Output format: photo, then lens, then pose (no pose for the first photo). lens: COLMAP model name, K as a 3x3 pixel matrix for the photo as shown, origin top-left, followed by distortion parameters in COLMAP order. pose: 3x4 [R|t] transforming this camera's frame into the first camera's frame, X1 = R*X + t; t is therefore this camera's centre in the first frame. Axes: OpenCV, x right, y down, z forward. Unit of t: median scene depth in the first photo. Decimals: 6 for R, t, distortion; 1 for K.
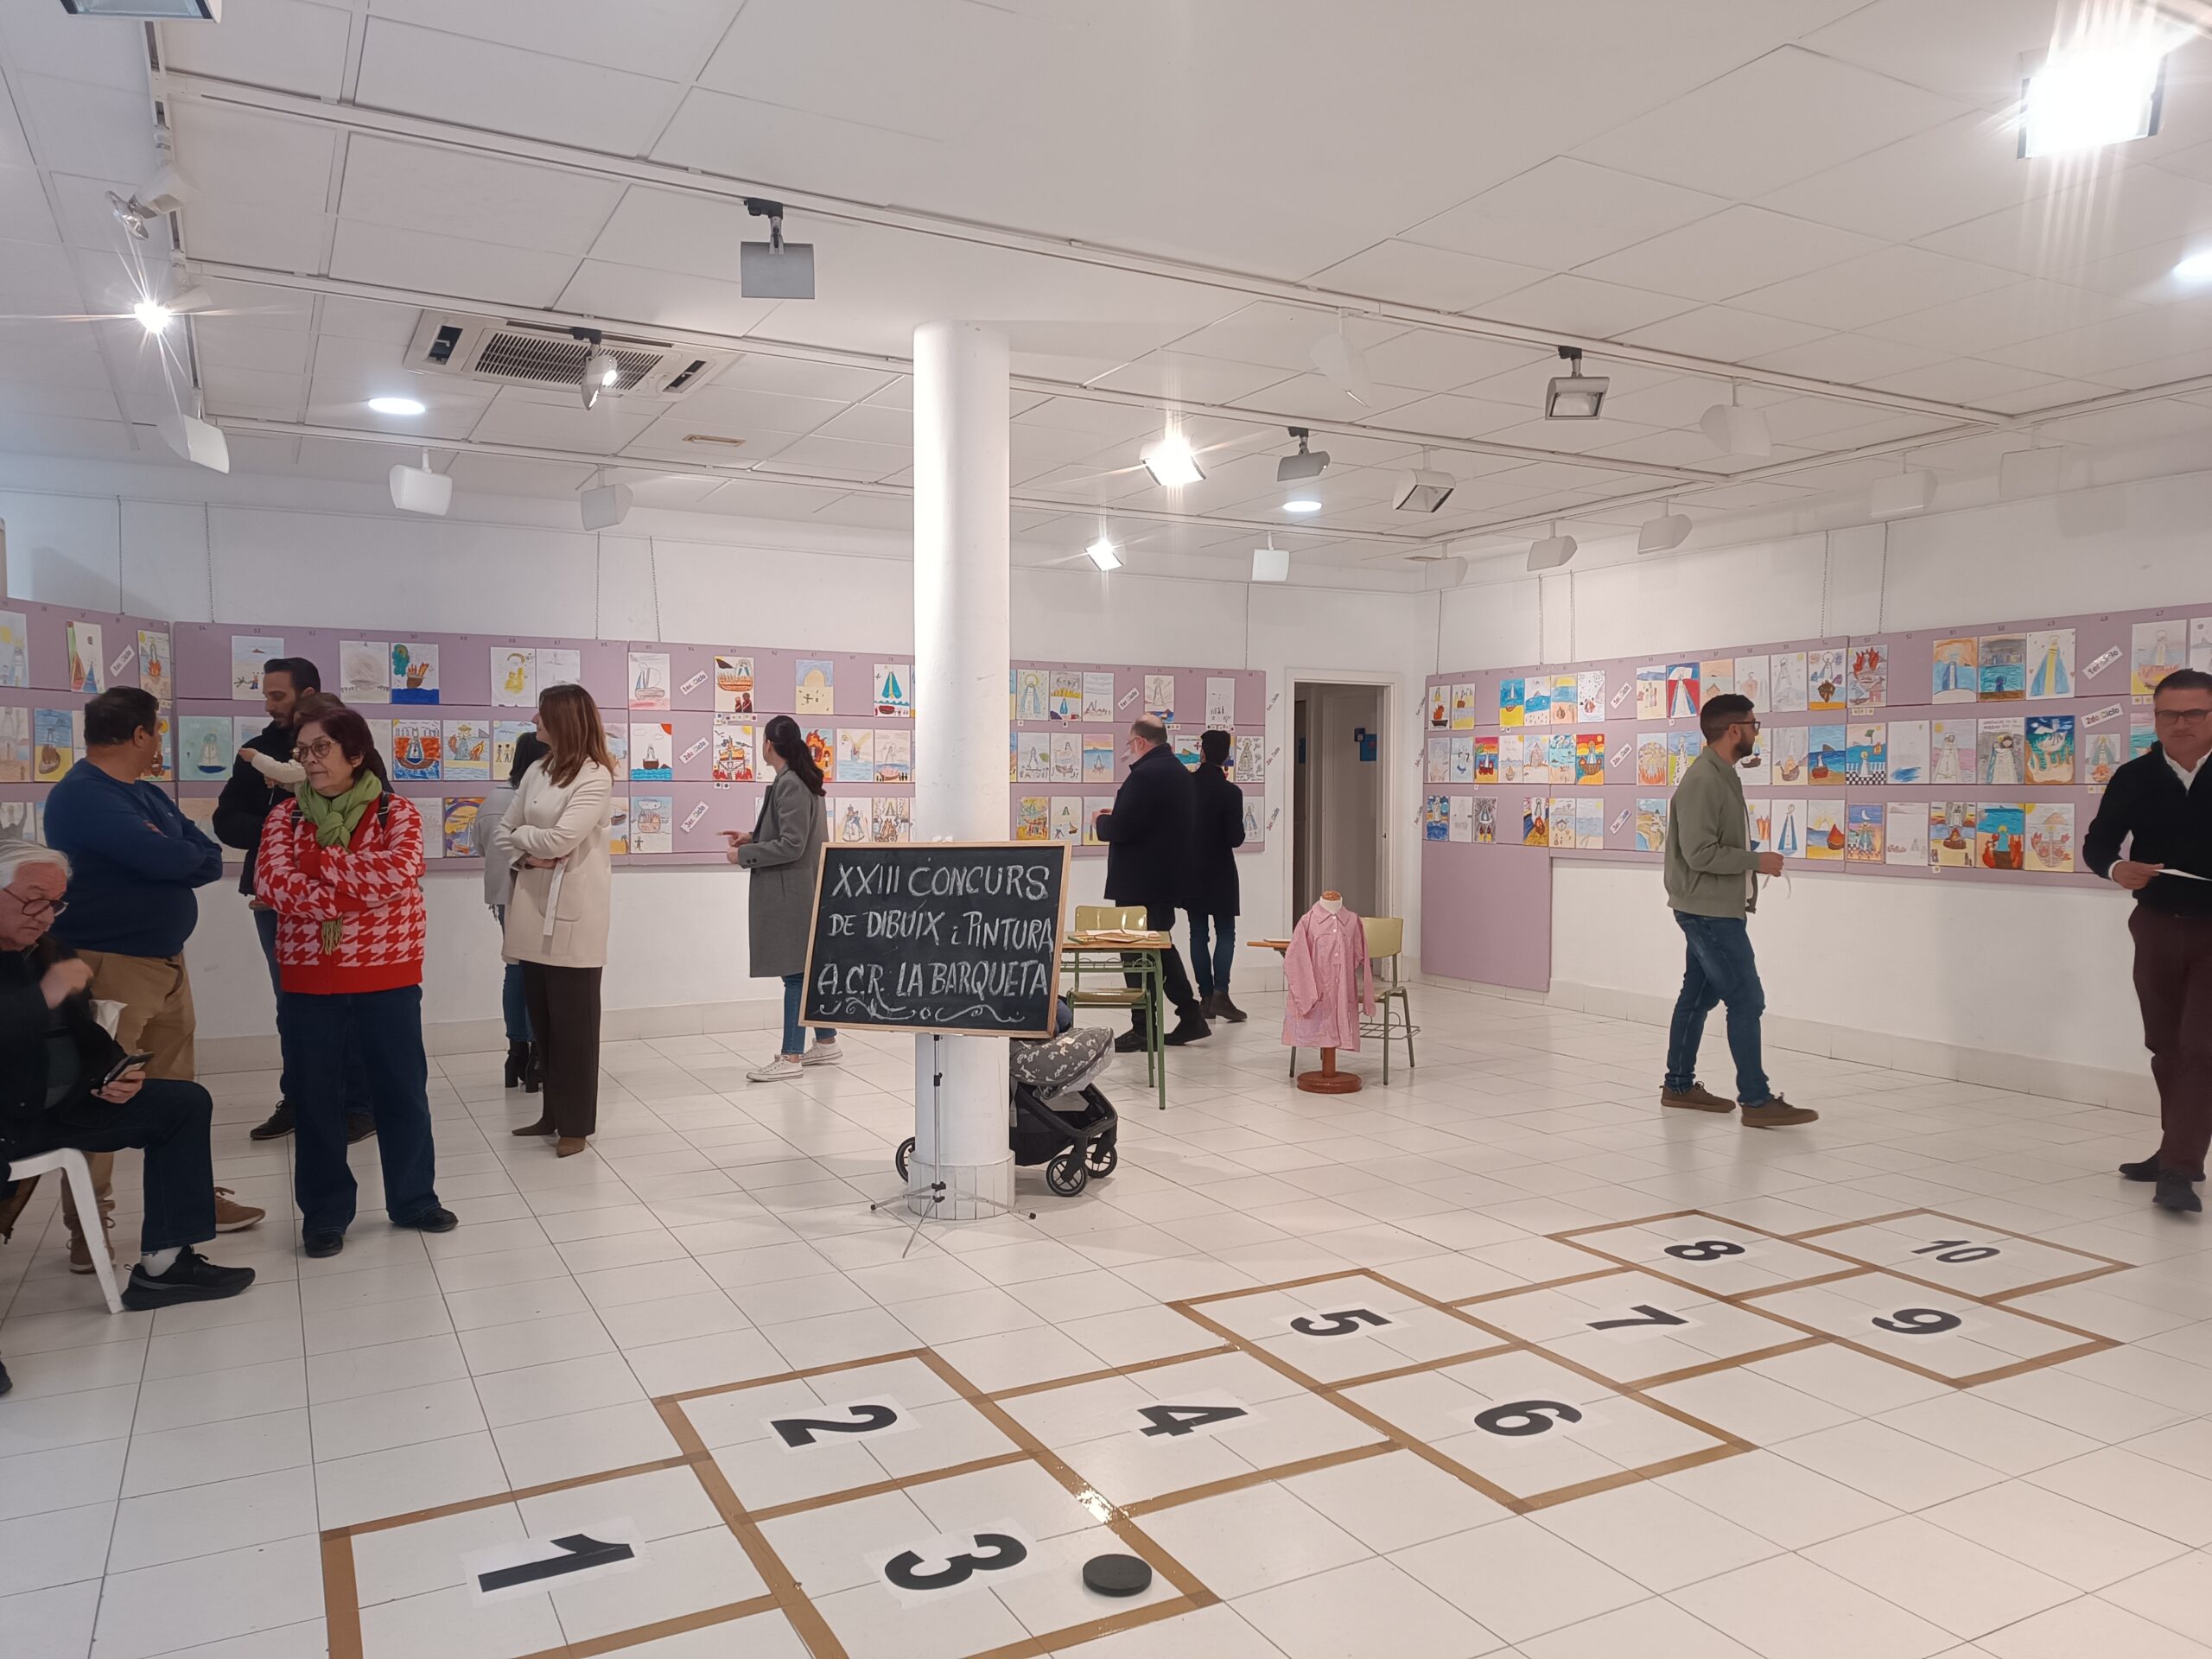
lens RADIAL K [[1568.3, 0, 1113.4], [0, 1568.3, 834.5], [0, 0, 1]] dist [0.050380, -0.047561]
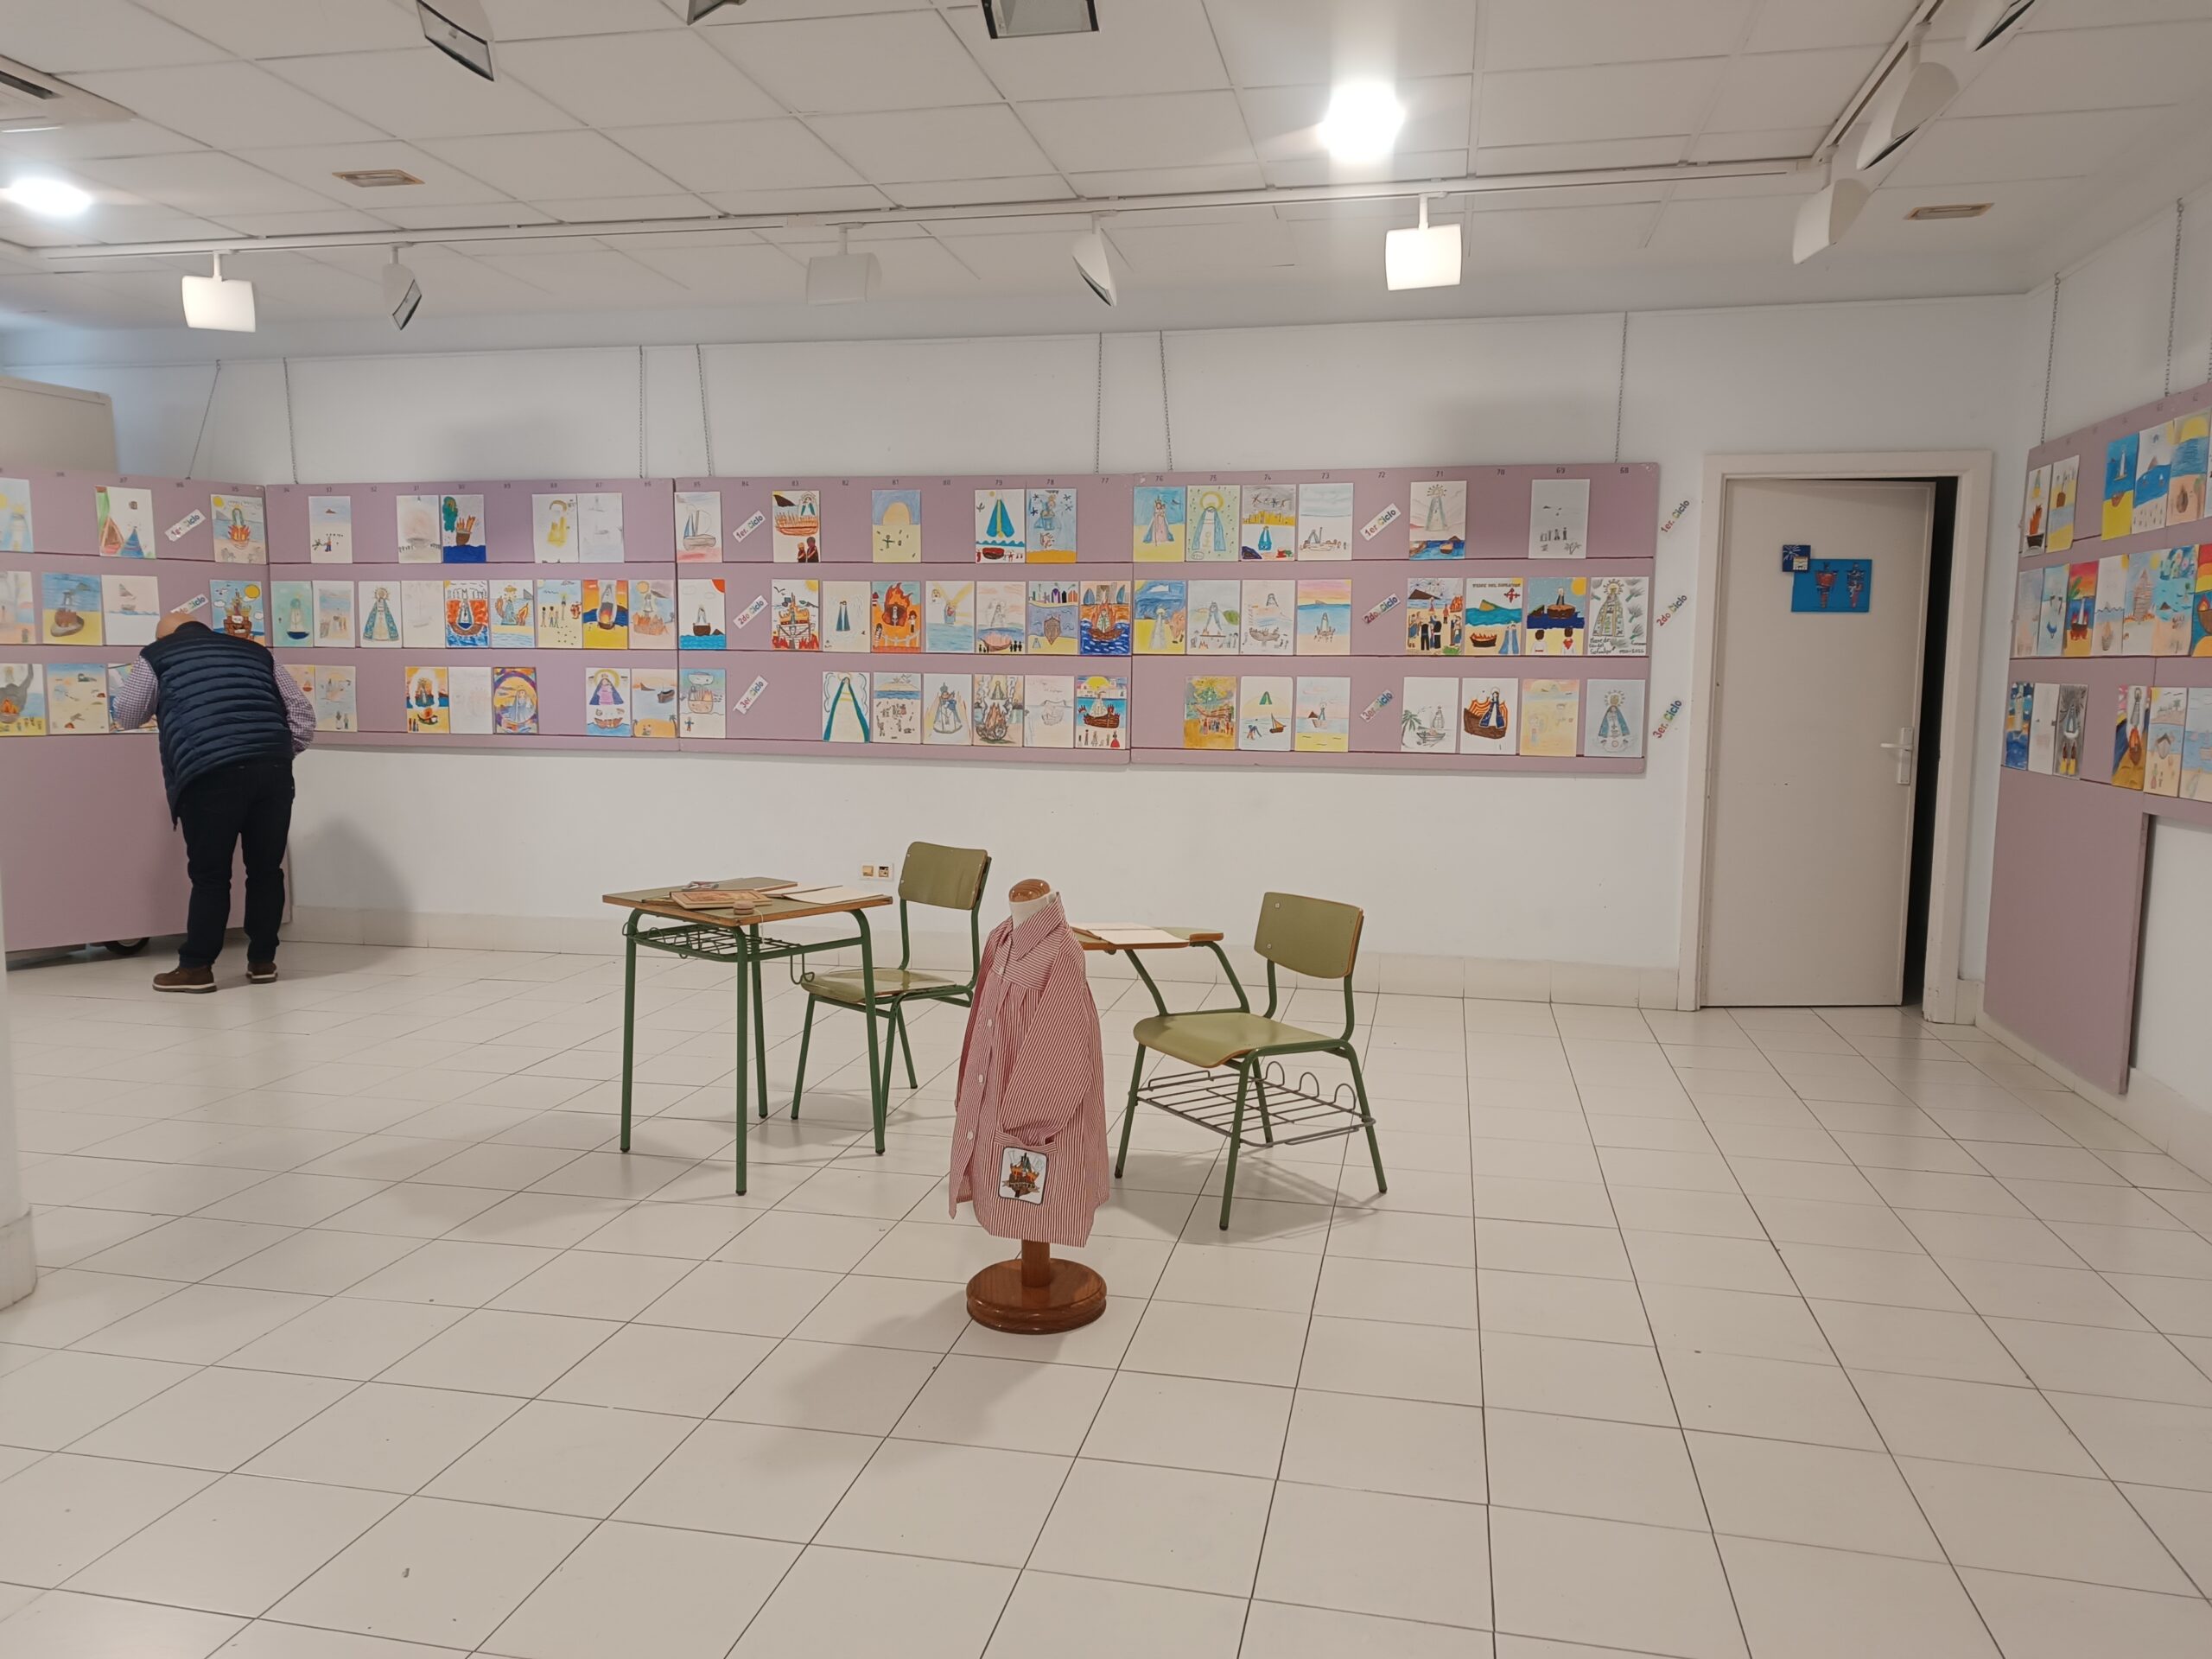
lens RADIAL K [[1568.3, 0, 1092.2], [0, 1568.3, 838.7], [0, 0, 1]] dist [0.050380, -0.047561]
pose [[0.758570, 0.075225, -0.647235, 0.425308], [-0.029311, 0.996247, 0.081437, -0.009132], [0.650932, -0.042804, 0.757928, 0.536468]]
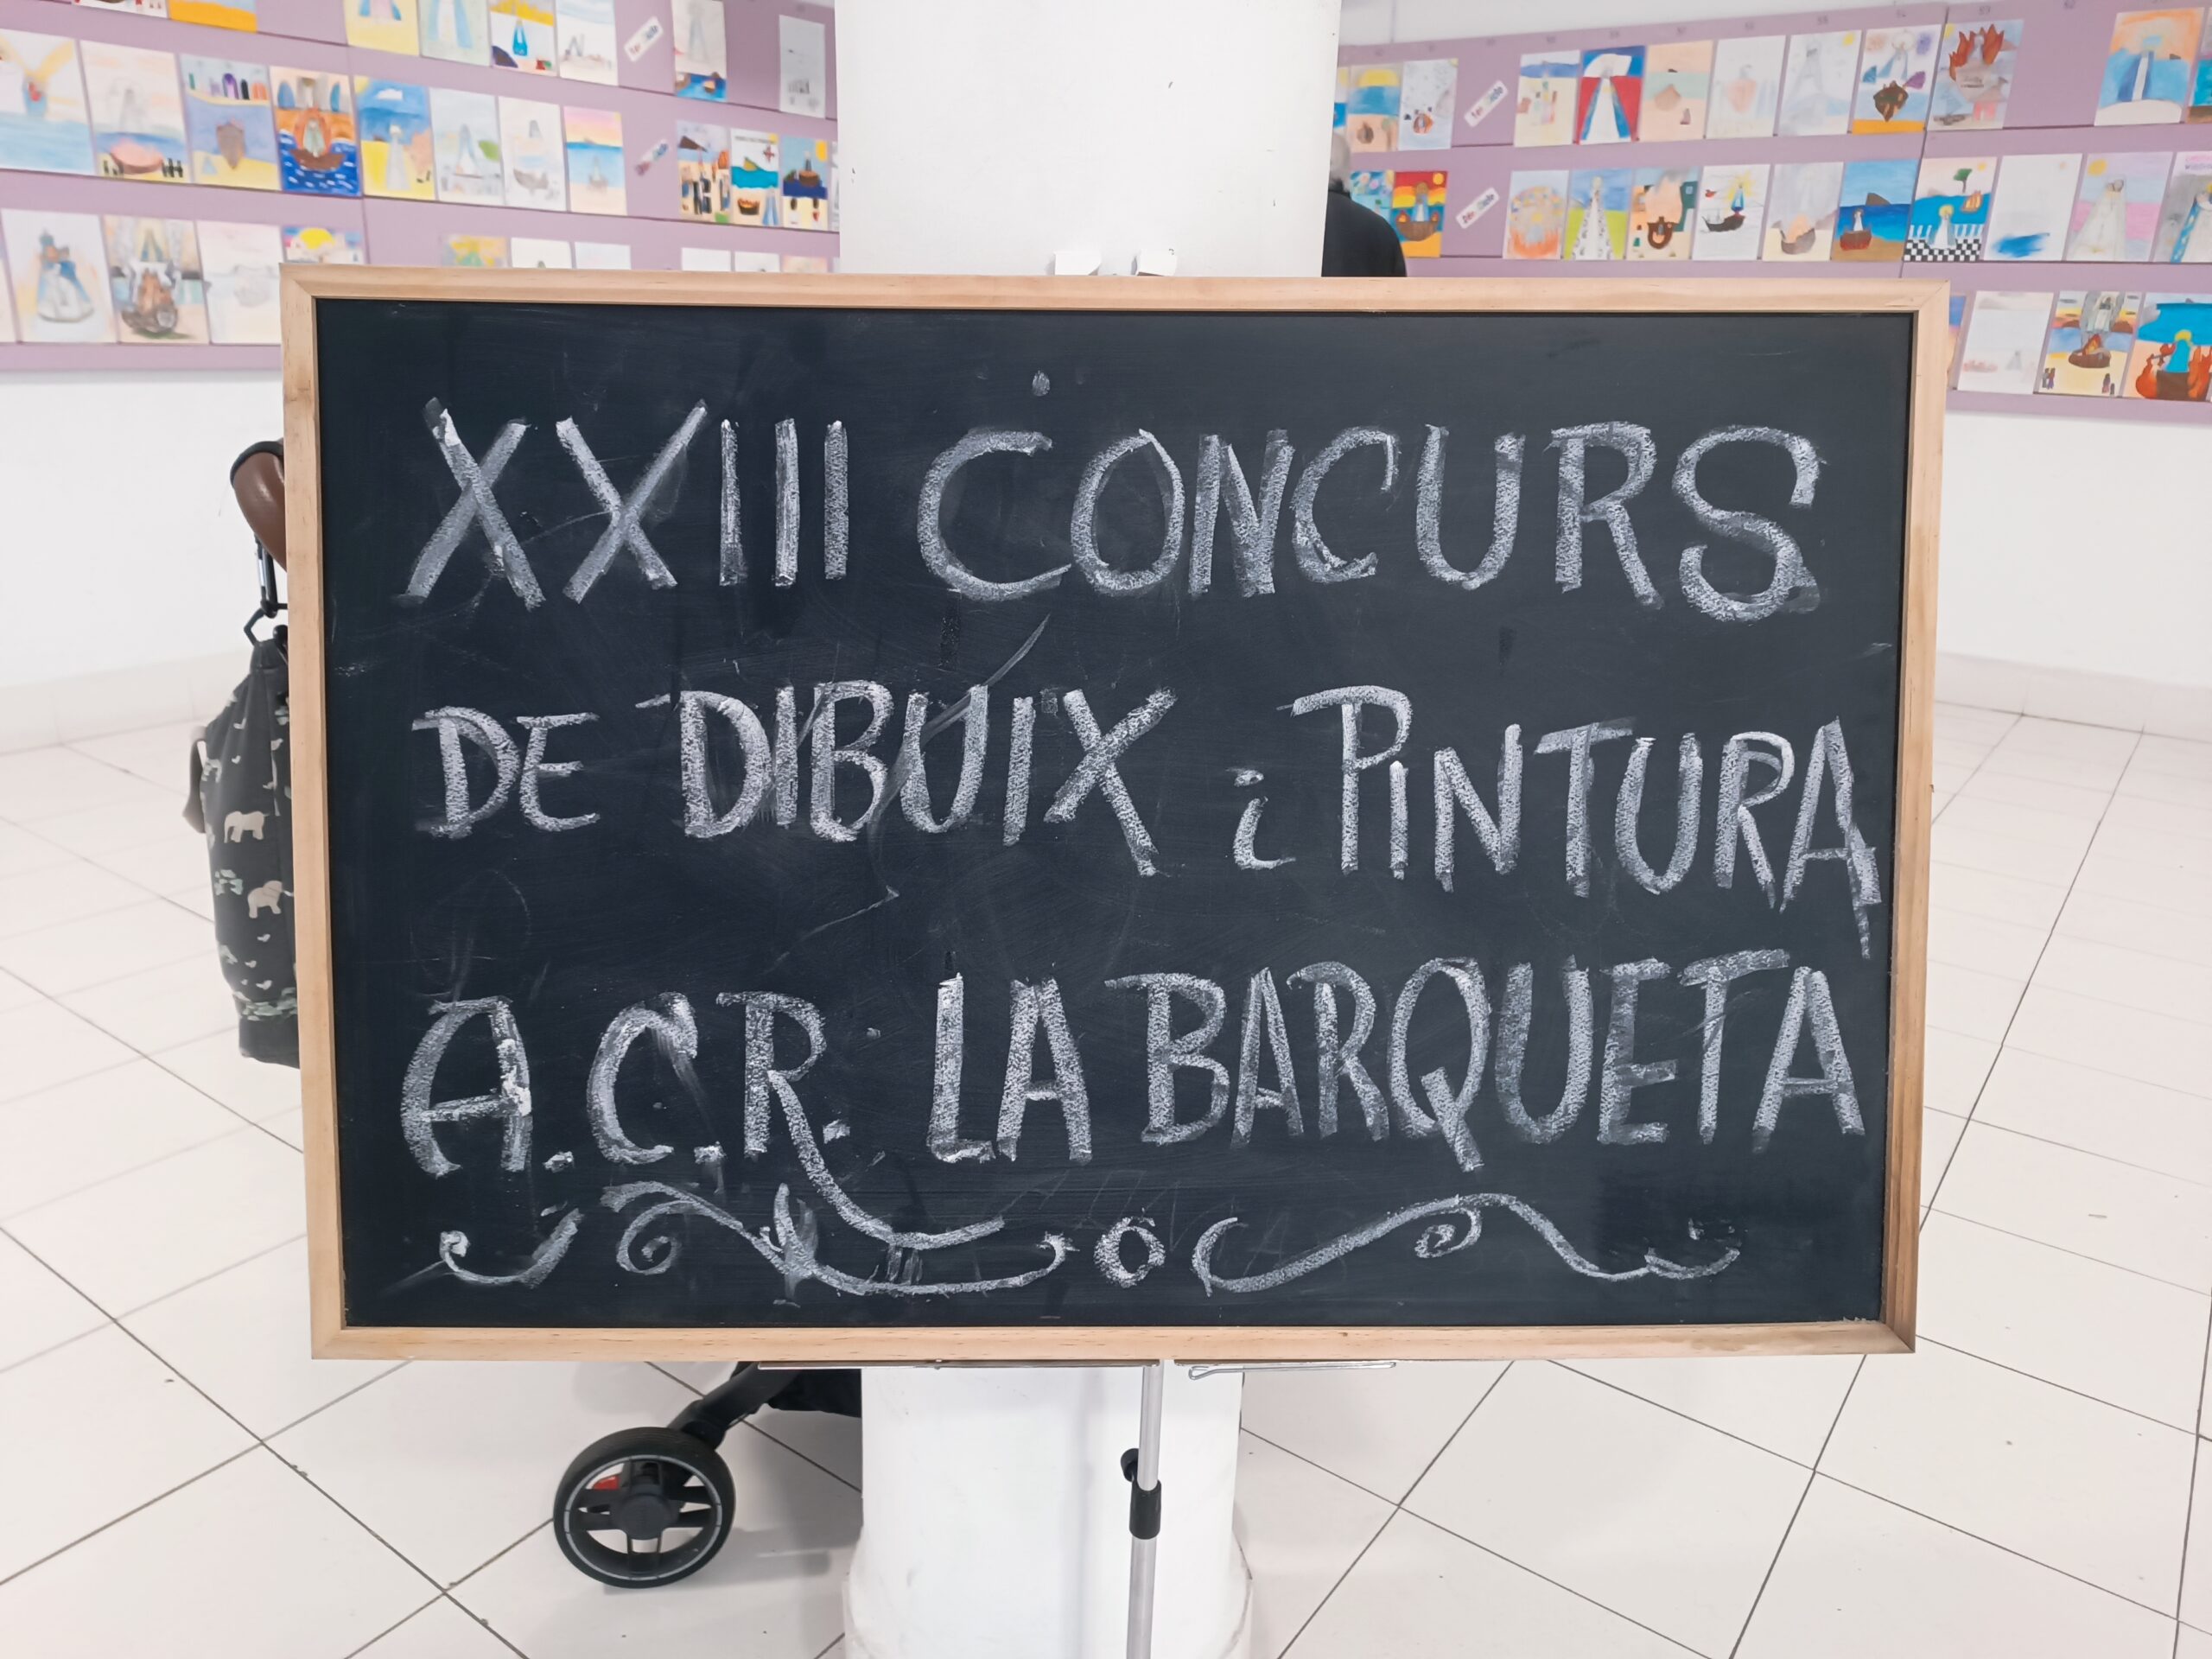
lens RADIAL K [[1568.3, 0, 1111.0], [0, 1568.3, 826.0], [0, 0, 1]] dist [0.050380, -0.047561]
pose [[0.901272, -0.110261, 0.418989, -0.119489], [-0.016862, 0.957415, 0.288224, 0.007729], [-0.432926, -0.266833, 0.861031, 0.526164]]
